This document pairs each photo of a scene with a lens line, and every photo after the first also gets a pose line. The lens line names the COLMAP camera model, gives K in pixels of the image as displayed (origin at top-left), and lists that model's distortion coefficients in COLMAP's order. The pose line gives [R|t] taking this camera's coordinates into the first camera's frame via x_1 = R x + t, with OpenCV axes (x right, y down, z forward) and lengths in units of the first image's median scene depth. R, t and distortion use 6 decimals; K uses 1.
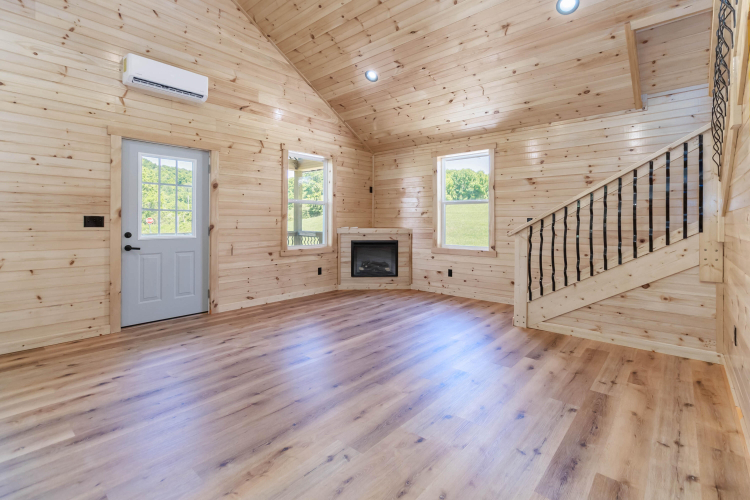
lens RADIAL K [[352.4, 0, 384.8], [0, 352.4, 220.2], [0, 0, 1]] dist [0.001527, 0.001232]
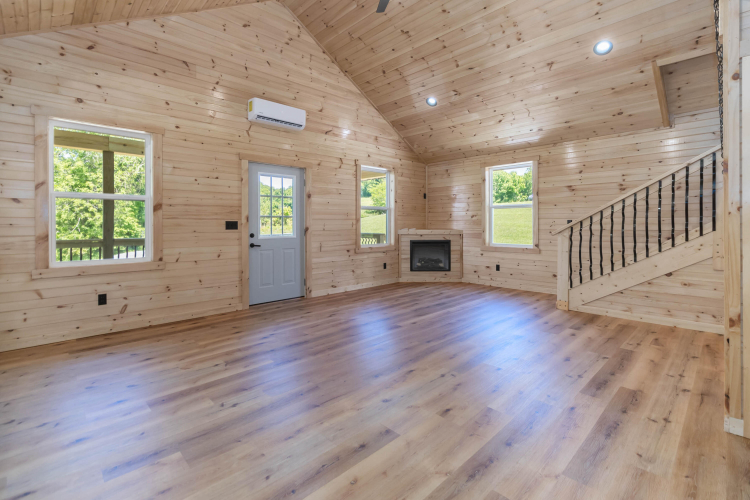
lens RADIAL K [[352.4, 0, 385.6], [0, 352.4, 226.5], [0, 0, 1]] dist [0.001527, 0.001232]
pose [[0.996802, -0.006208, -0.079671, -0.114579], [0.007186, 0.999902, 0.011997, -0.003066], [0.079589, -0.012531, 0.996749, -0.235194]]
